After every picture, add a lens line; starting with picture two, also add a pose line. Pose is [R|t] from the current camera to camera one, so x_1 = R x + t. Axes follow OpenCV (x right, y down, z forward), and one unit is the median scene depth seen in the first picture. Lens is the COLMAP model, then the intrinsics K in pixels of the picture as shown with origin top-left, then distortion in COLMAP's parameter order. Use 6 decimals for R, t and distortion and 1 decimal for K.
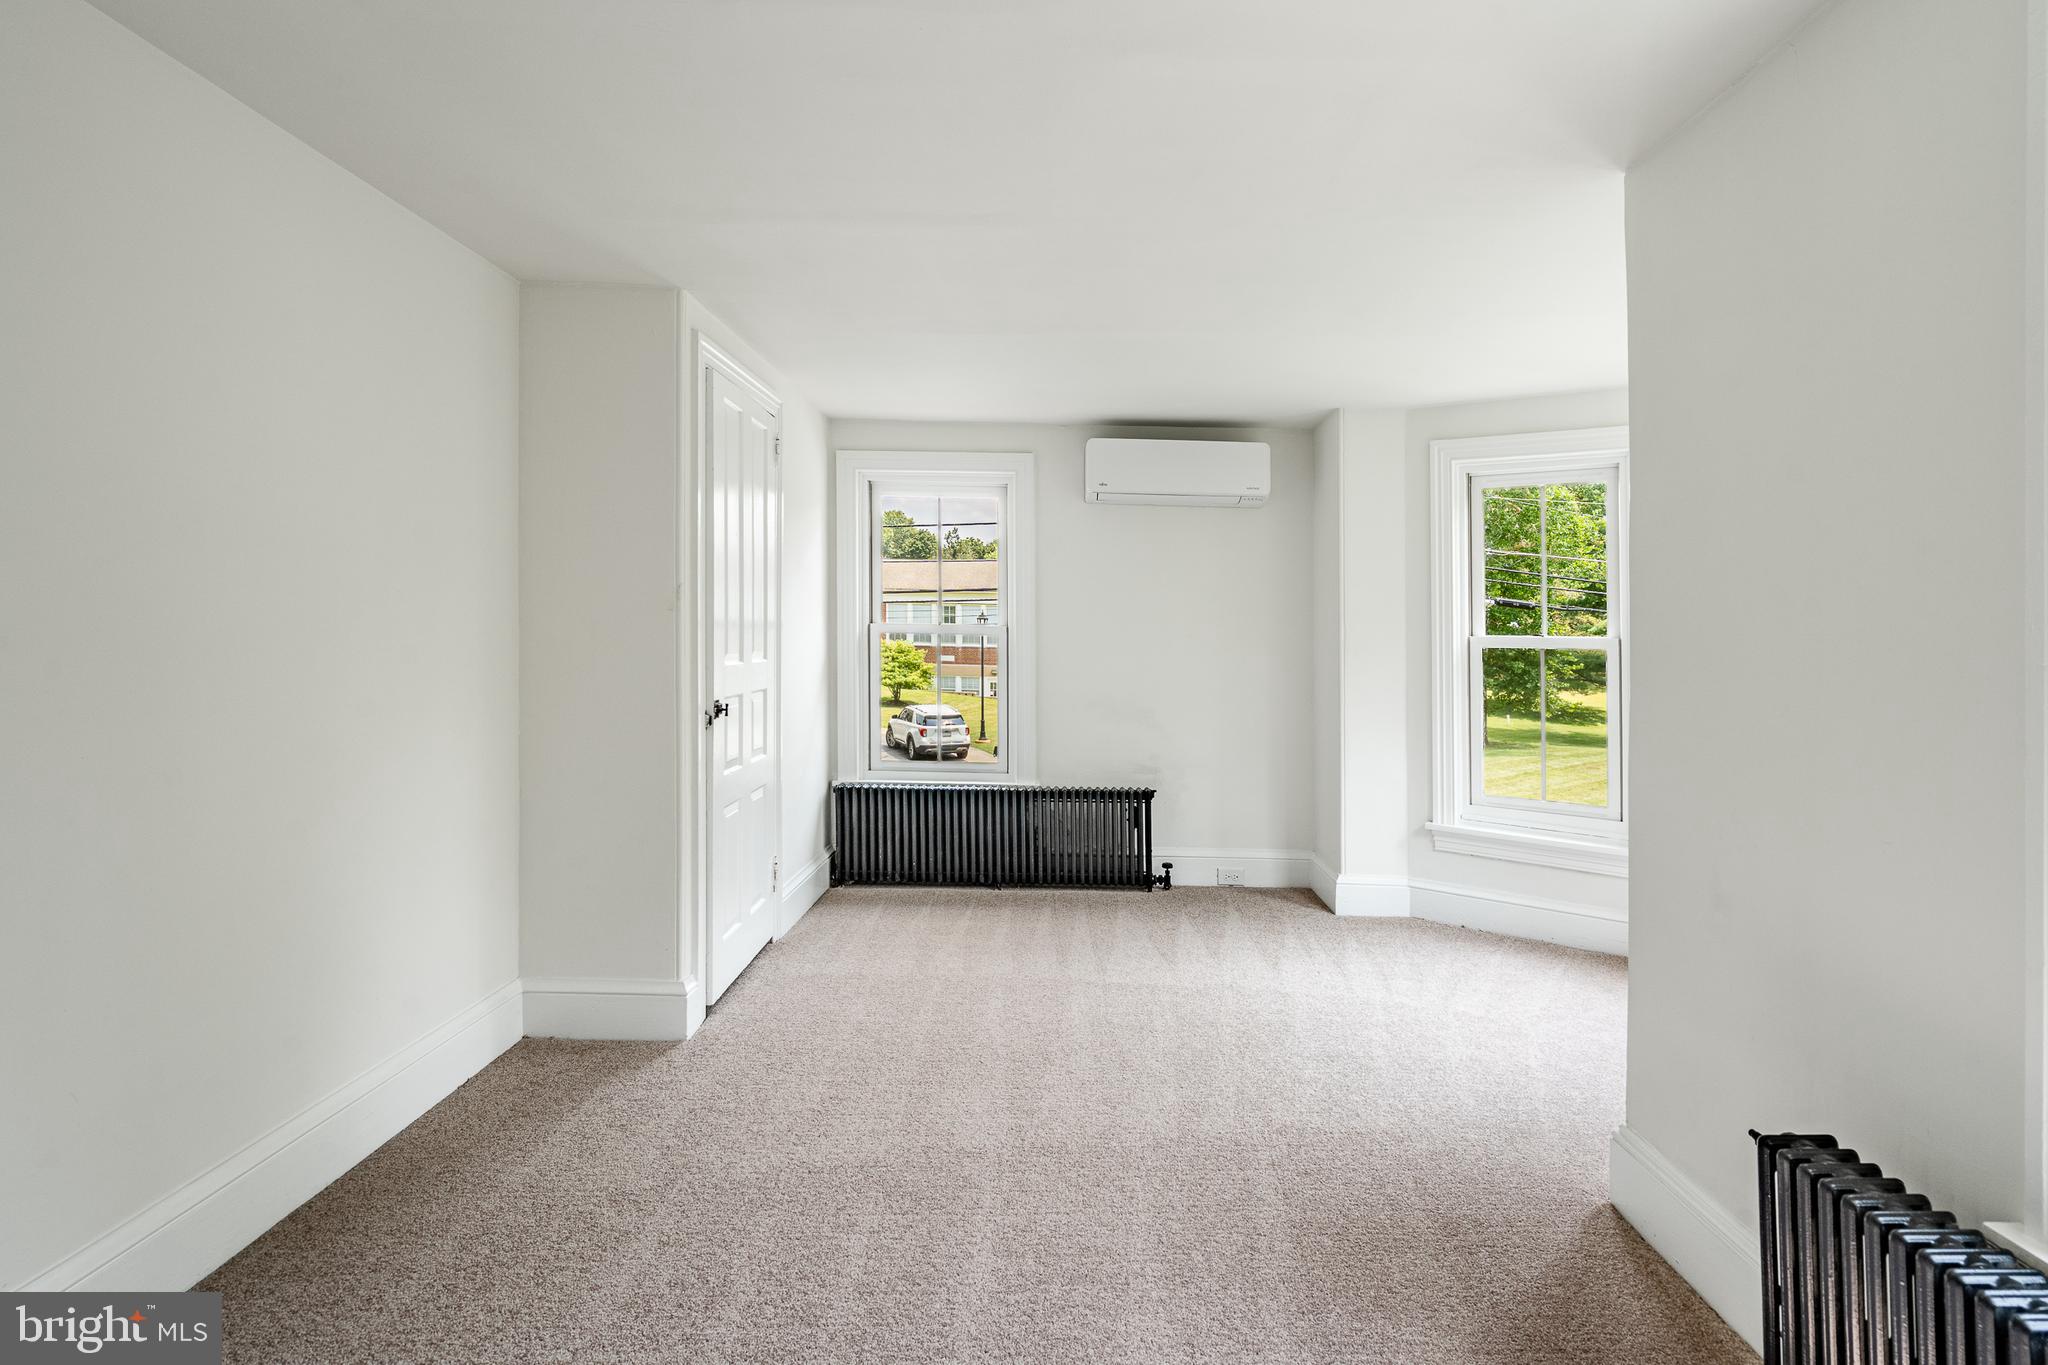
lens RADIAL K [[1012.7, 0, 1027.5], [0, 1012.7, 610.6], [0, 0, 1]] dist [-0.001660, -0.000348]
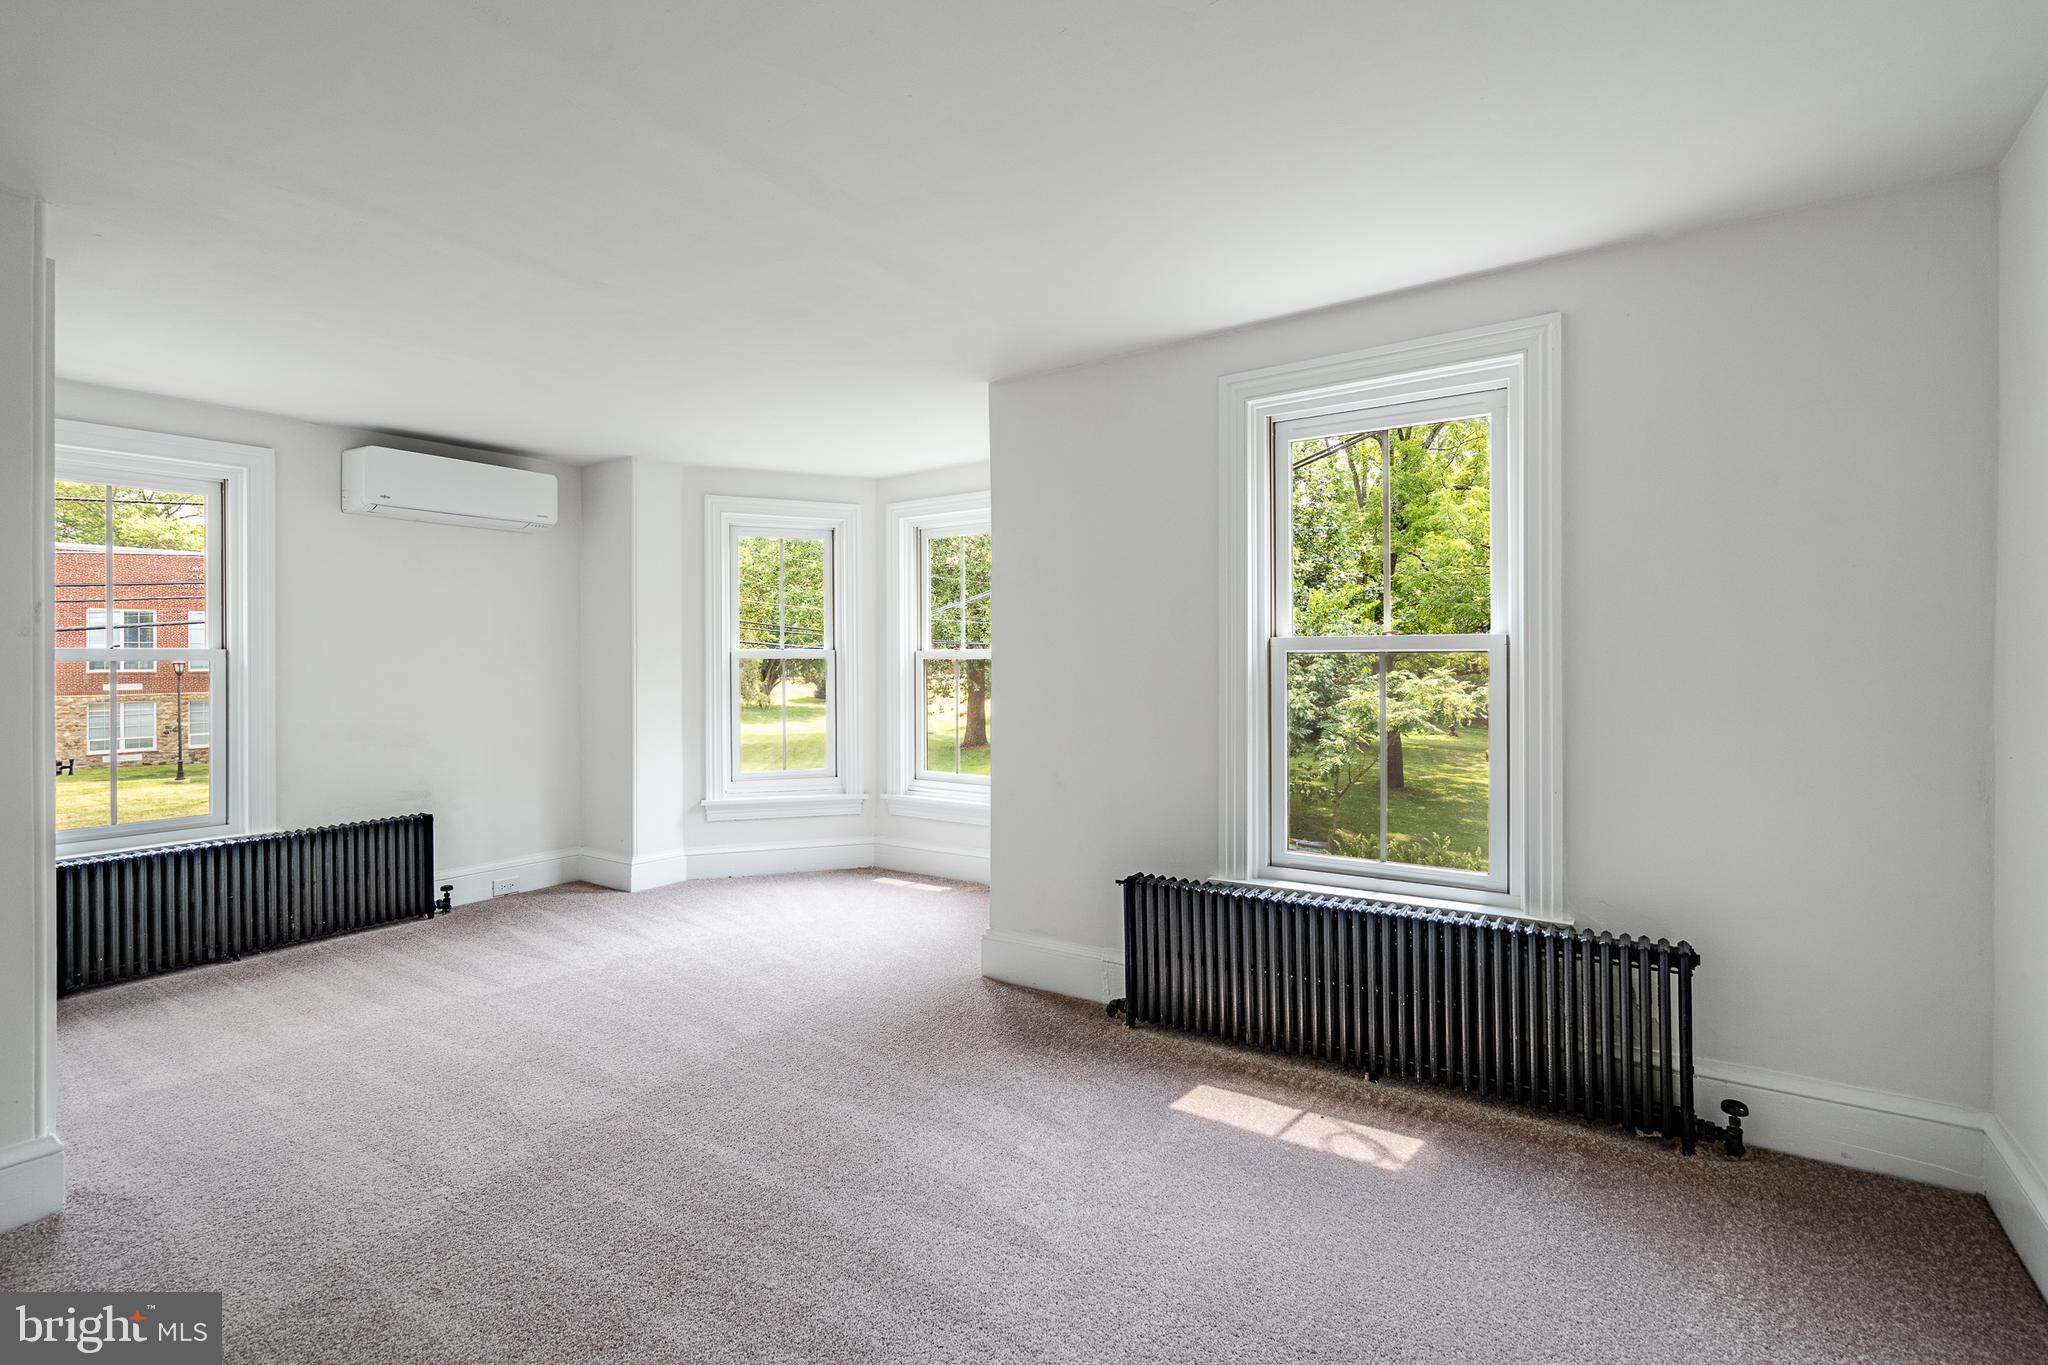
lens RADIAL K [[954.2, 0, 1023.7], [0, 954.2, 633.3], [0, 0, 1]] dist [-0.001760, -0.000598]
pose [[0.565152, -0.004832, 0.824973, -0.343324], [-0.003210, 0.999962, 0.008057, -0.007504], [-0.824981, -0.007202, 0.565115, 0.009917]]
